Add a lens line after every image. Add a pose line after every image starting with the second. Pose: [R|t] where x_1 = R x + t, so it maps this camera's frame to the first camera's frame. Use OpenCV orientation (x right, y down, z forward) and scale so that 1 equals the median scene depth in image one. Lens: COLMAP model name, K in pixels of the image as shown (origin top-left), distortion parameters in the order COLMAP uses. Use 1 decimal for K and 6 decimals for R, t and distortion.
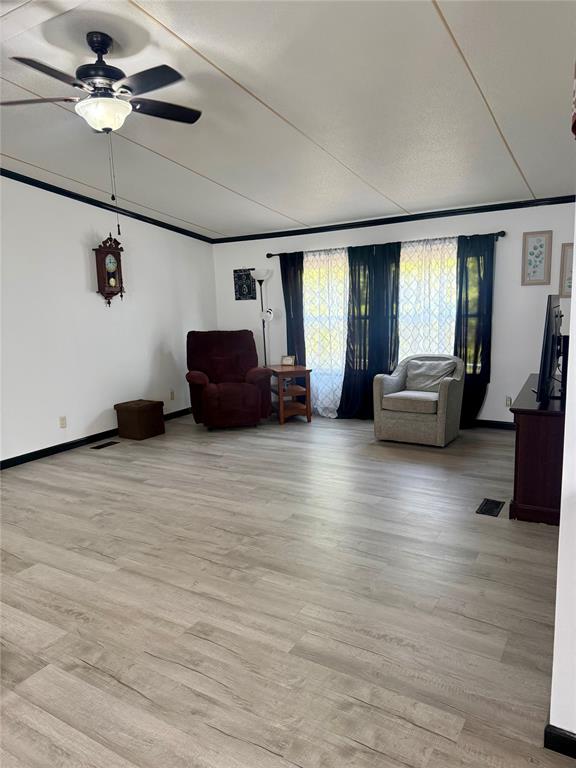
lens RADIAL K [[540.2, 0, 288.0], [0, 540.2, 384.0], [0, 0, 1]] dist [0.041364, -0.036462]
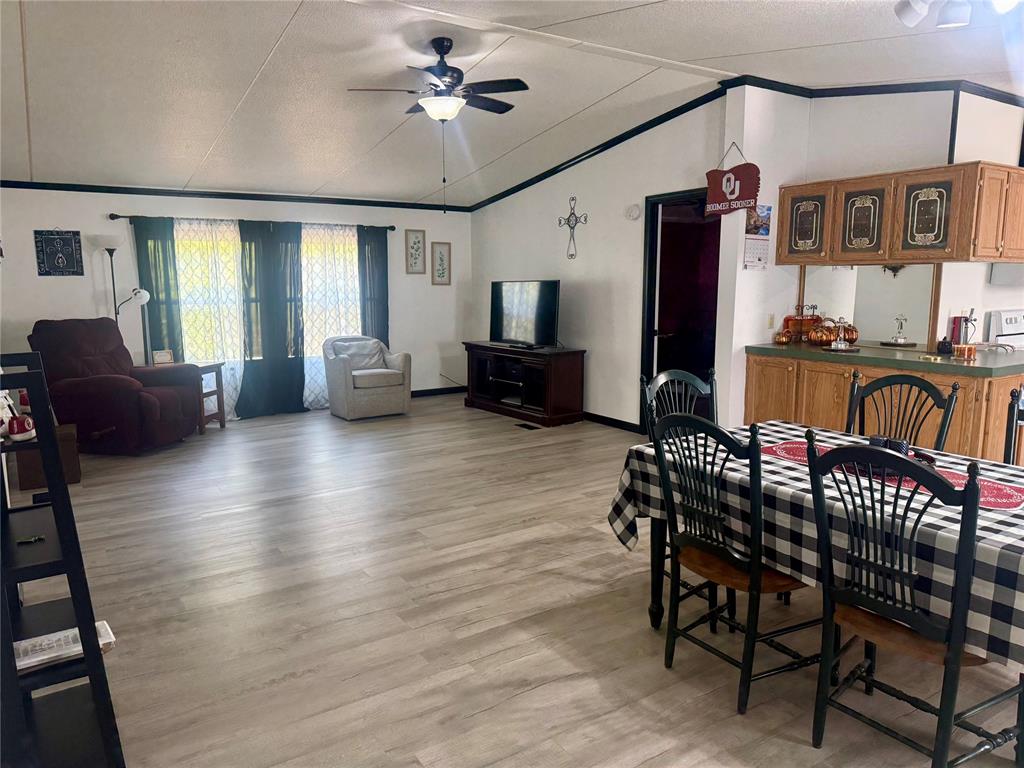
lens RADIAL K [[720.3, 0, 514.3], [0, 720.3, 406.1], [0, 0, 1]] dist [0.041364, -0.036462]
pose [[0.413359, -0.120608, 0.902545, -1.263145], [0.131448, 0.988711, 0.071920, 0.028132], [-0.901030, 0.088909, 0.424546, 0.209436]]
